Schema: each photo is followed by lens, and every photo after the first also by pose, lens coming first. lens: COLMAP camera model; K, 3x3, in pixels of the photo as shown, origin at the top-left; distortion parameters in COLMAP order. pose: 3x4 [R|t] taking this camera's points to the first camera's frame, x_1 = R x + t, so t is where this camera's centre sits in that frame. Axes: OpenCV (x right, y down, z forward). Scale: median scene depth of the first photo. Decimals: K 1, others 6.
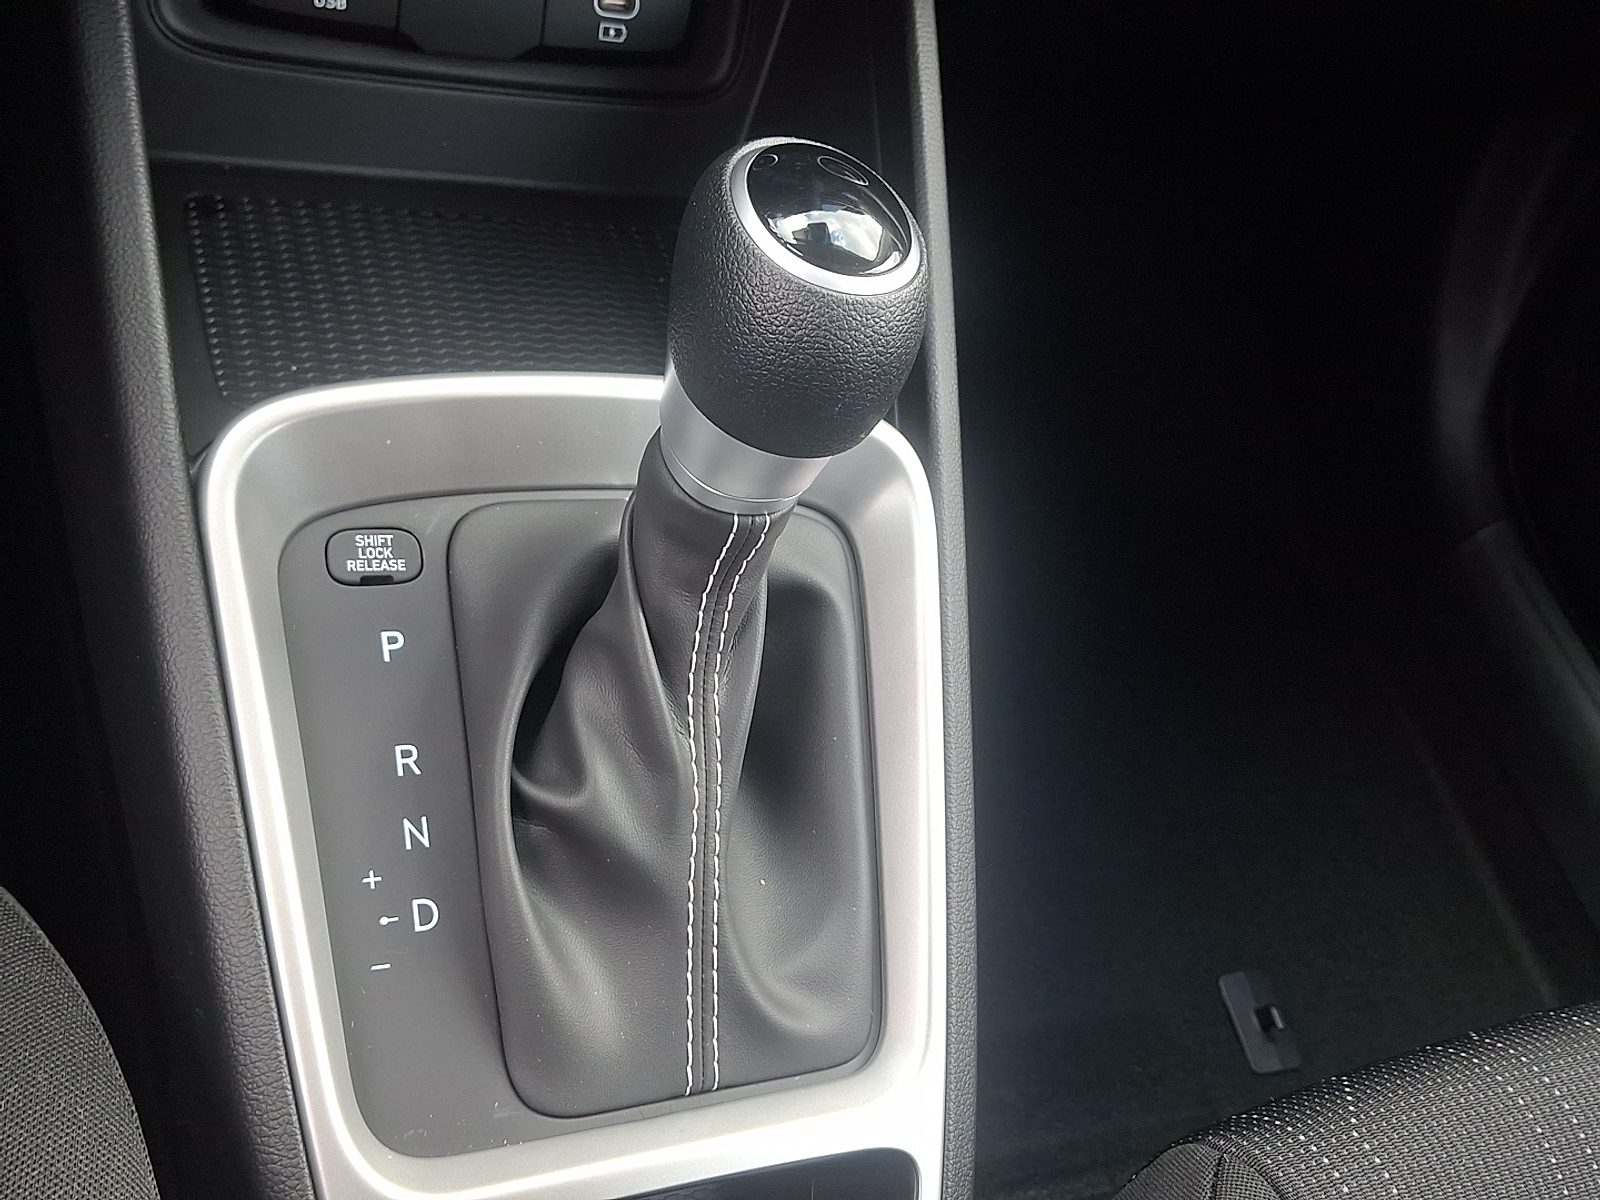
lens RADIAL K [[1684.9, 0, 798.4], [0, 1684.9, 606.8], [0, 0, 1]] dist [0.224599, -0.728935]
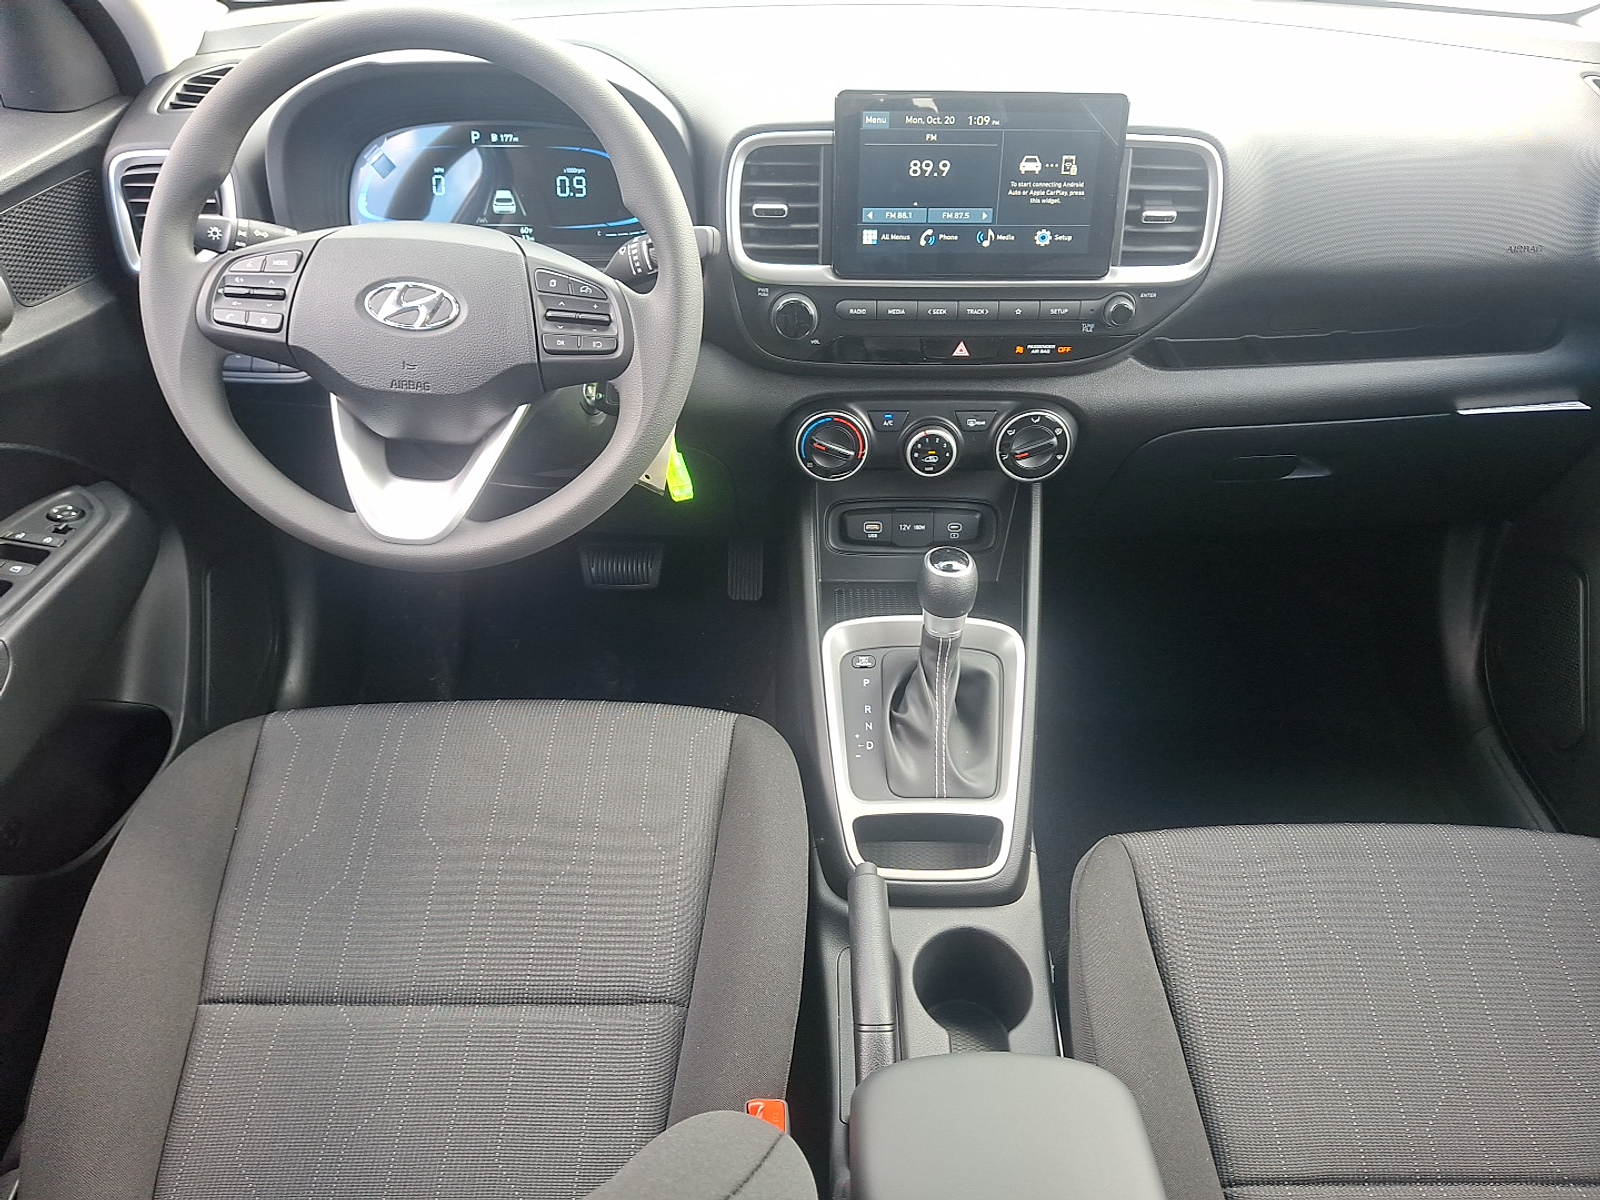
lens RADIAL K [[1187.5, 0, 804.3], [0, 1187.5, 591.2], [0, 0, 1]] dist [0.103772, -0.186345]
pose [[0.887597, -0.101833, -0.449222, 0.895949], [-0.048498, 0.949175, -0.310991, 0.687656], [0.458060, 0.297822, 0.837546, -1.439912]]
